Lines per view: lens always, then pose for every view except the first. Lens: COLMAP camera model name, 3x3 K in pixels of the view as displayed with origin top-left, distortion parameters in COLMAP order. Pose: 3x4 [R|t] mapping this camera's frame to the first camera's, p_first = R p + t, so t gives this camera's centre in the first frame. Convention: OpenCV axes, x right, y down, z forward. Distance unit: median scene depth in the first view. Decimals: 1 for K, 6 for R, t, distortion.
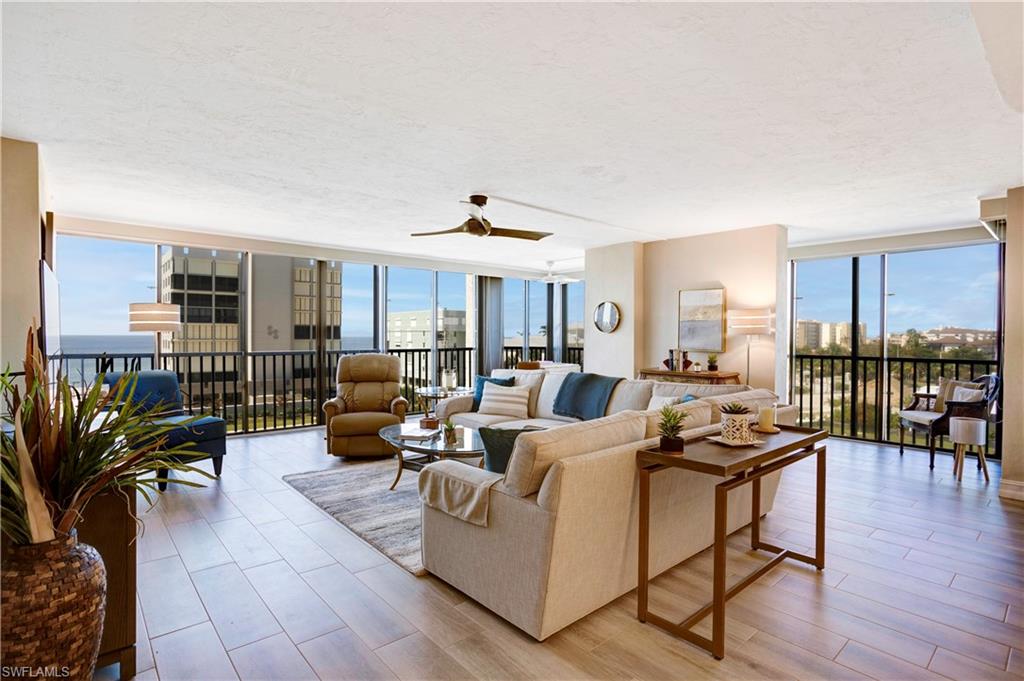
lens RADIAL K [[507.1, 0, 515.1], [0, 507.1, 338.9], [0, 0, 1]] dist [-0.007561, -0.000608]
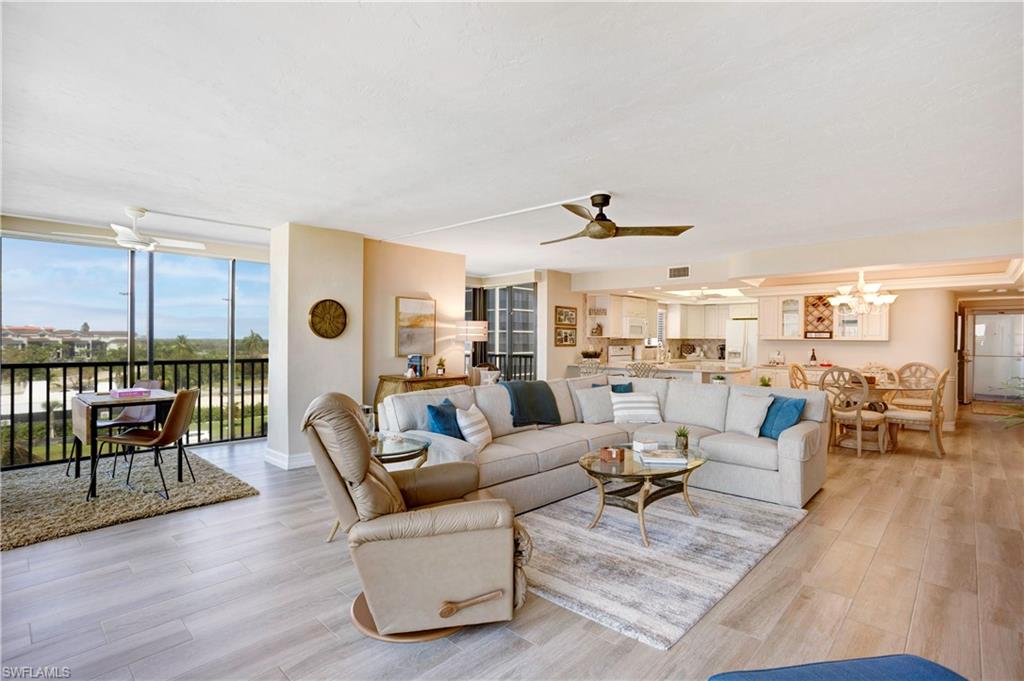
lens RADIAL K [[490.6, 0, 511.7], [0, 490.6, 339.0], [0, 0, 1]] dist [-0.032617, 0.016932]
pose [[-0.075234, -0.004628, 0.997155, -0.695368], [-0.000571, 0.999989, 0.004598, -0.017139], [-0.997166, -0.000224, -0.075236, 0.896687]]
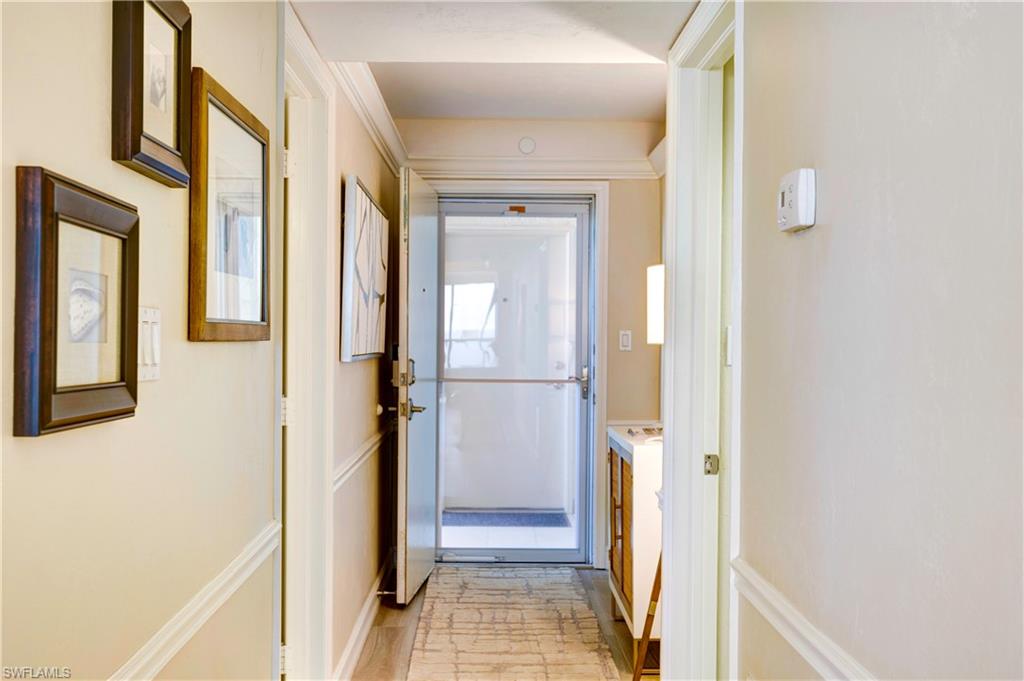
lens RADIAL K [[1128.4, 0, 510.1], [0, 1128.4, 337.9], [0, 0, 1]] dist [0.013495, 0.000000]
pose [[-0.754415, -0.010650, 0.656312, 0.299822], [-0.004126, 0.999926, 0.011482, 0.002817], [-0.656385, 0.005954, -0.754402, -0.286235]]
